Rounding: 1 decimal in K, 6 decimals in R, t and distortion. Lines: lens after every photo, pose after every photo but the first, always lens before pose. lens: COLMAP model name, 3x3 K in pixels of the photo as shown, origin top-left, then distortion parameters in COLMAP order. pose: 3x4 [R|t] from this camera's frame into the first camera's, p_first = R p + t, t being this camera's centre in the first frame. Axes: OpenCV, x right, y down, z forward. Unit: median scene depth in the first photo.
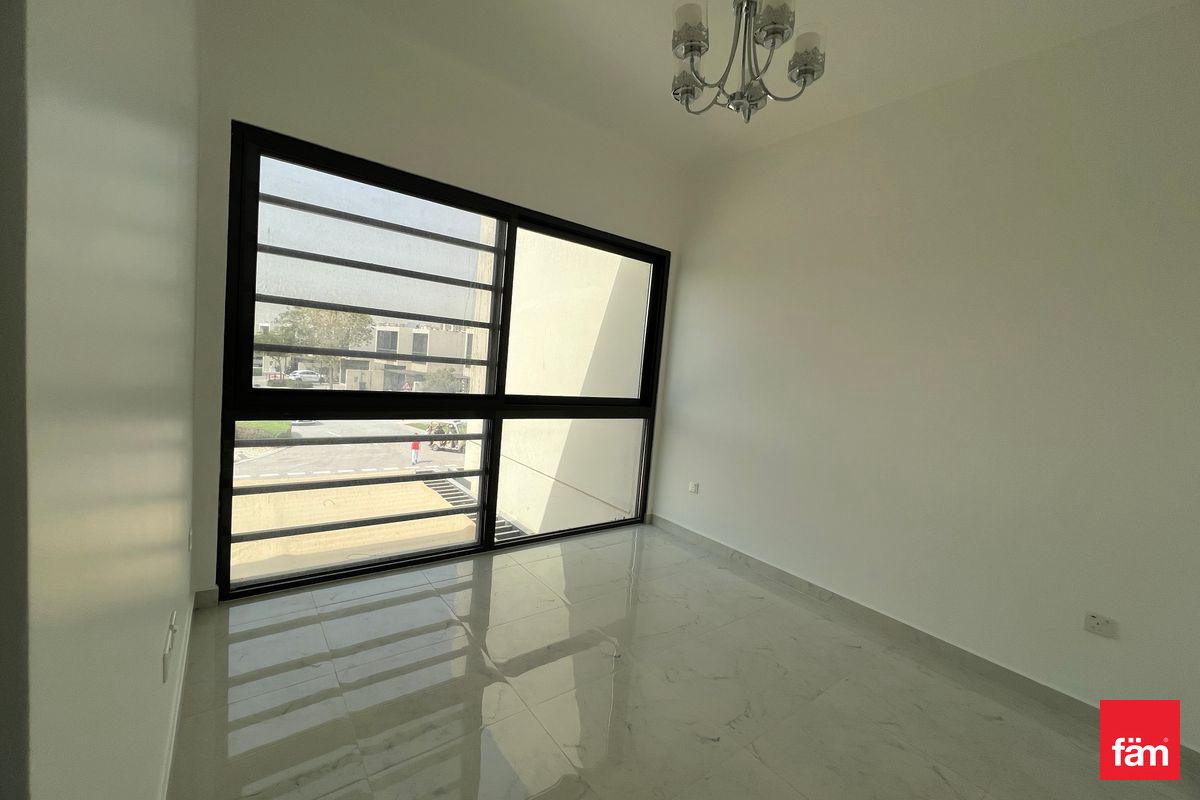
lens RADIAL K [[481.3, 0, 597.8], [0, 481.3, 395.6], [0, 0, 1]] dist [-0.000191, -0.000078]
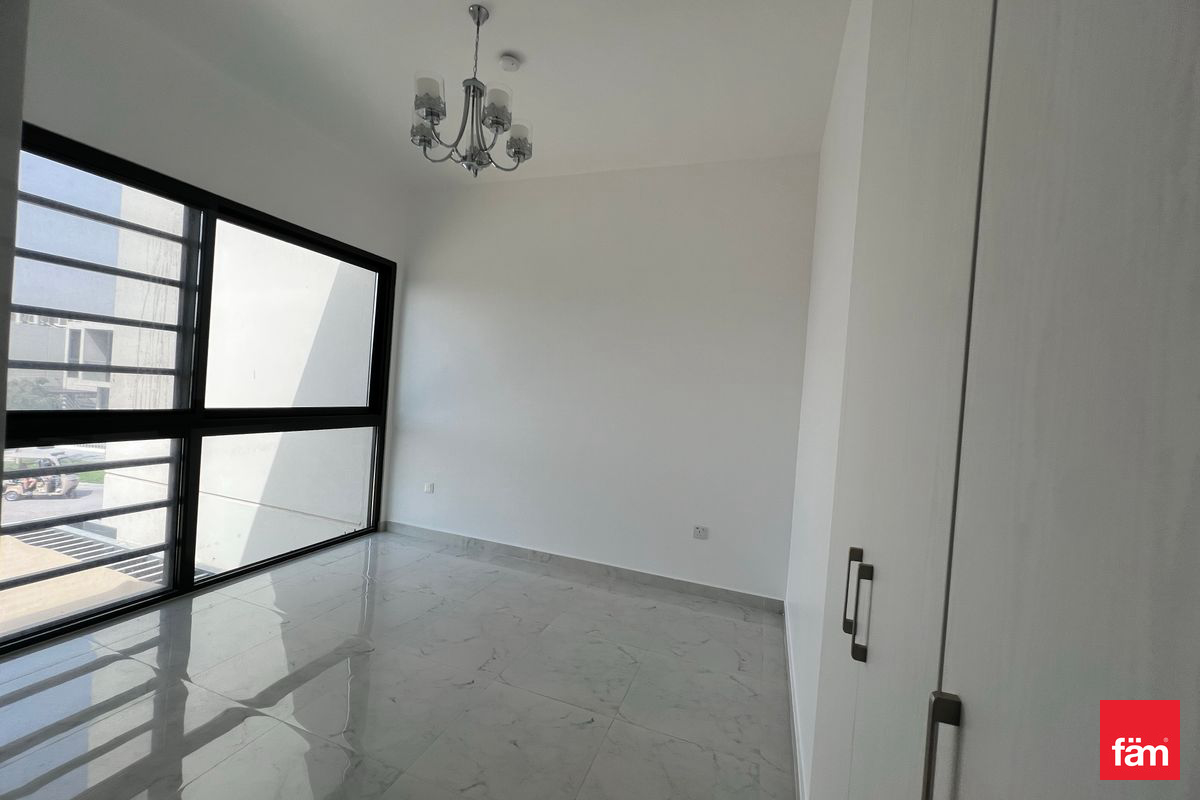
lens RADIAL K [[481.3, 0, 600.6], [0, 481.3, 393.8], [0, 0, 1]] dist [-0.000191, -0.000078]
pose [[0.836385, -0.030606, 0.547288, -0.067926], [0.039756, 0.999197, -0.004879, 0.004278], [-0.546699, 0.025839, 0.836930, -0.116408]]
